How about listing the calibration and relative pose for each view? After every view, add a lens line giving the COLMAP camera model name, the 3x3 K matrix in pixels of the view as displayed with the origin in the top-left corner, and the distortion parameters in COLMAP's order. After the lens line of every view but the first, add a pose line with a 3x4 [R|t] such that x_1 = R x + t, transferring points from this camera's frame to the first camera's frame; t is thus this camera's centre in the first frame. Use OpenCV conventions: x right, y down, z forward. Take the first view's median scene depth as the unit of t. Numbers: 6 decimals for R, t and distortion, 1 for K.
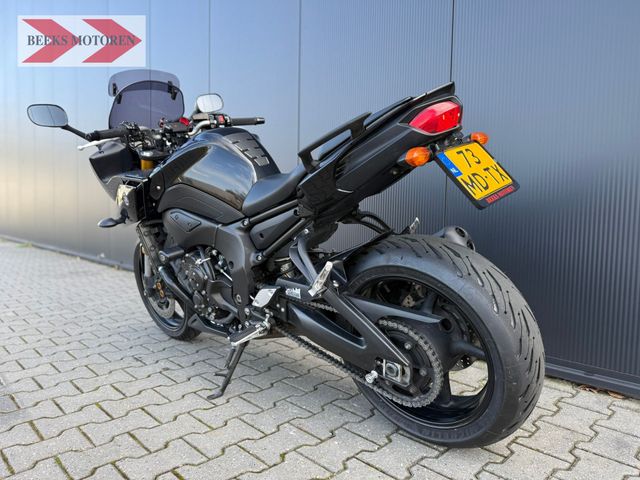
lens RADIAL K [[448.4, 0, 320.0], [0, 448.4, 228.5], [0, 0, 1]] dist [0.025700, -0.033258]
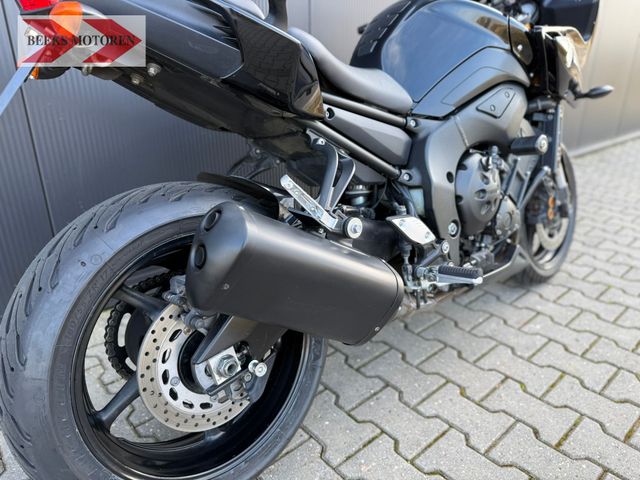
lens RADIAL K [[452.8, 0, 317.1], [0, 452.8, 239.4], [0, 0, 1]] dist [-0.001427, -0.005370]
pose [[0.063799, -0.376099, 0.924381, -0.948239], [0.038909, 0.926501, 0.374276, -0.159983], [-0.997204, 0.012088, 0.073743, 1.335098]]
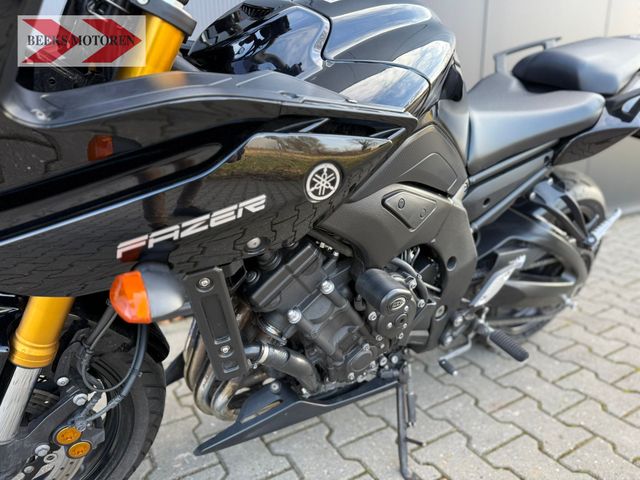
lens RADIAL K [[452.8, 0, 317.1], [0, 452.8, 239.4], [0, 0, 1]] dist [-0.001427, -0.005370]
pose [[0.257736, -0.276869, 0.925698, -0.814519], [0.058050, 0.960772, 0.271197, -0.123401], [-0.964470, -0.016161, 0.263697, 1.056100]]
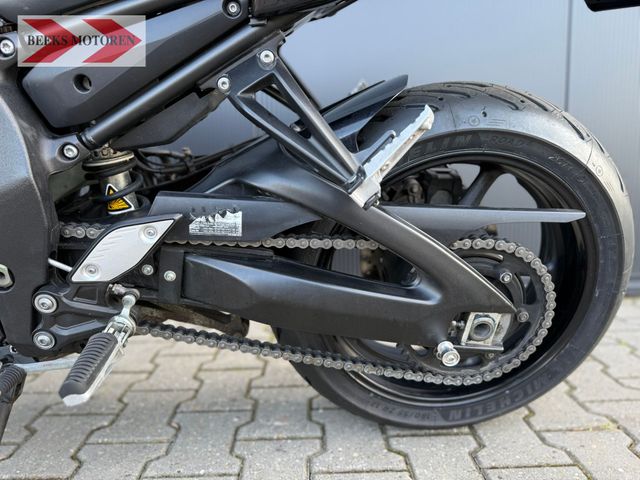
lens RADIAL K [[446.4, 0, 320.0], [0, 446.4, 240.0], [0, 0, 1]] dist [0.046000, -0.064043]
pose [[0.696106, -0.128976, 0.706259, -0.264792], [0.062867, 0.990903, 0.118995, 0.107503], [-0.715181, -0.038433, 0.697881, 0.610580]]
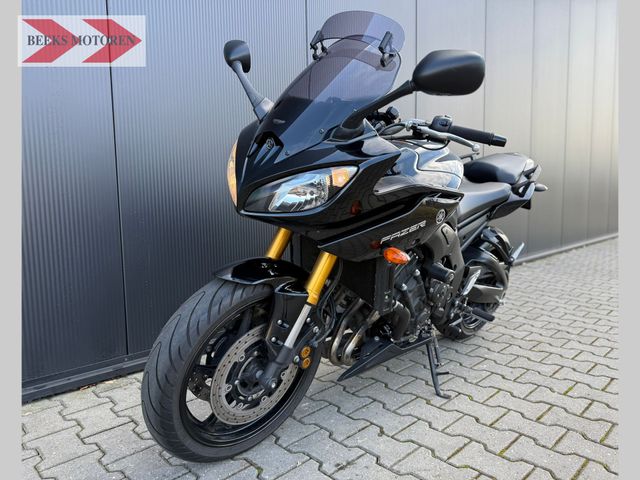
lens RADIAL K [[450.9, 0, 342.3], [0, 450.9, 240.0], [0, 0, 1]] dist [0.036198, -0.001459]
pose [[-0.019511, -0.116177, 0.993037, -1.361230], [0.046649, 0.992038, 0.116977, -0.138641], [-0.998721, 0.048606, -0.013936, 1.348489]]
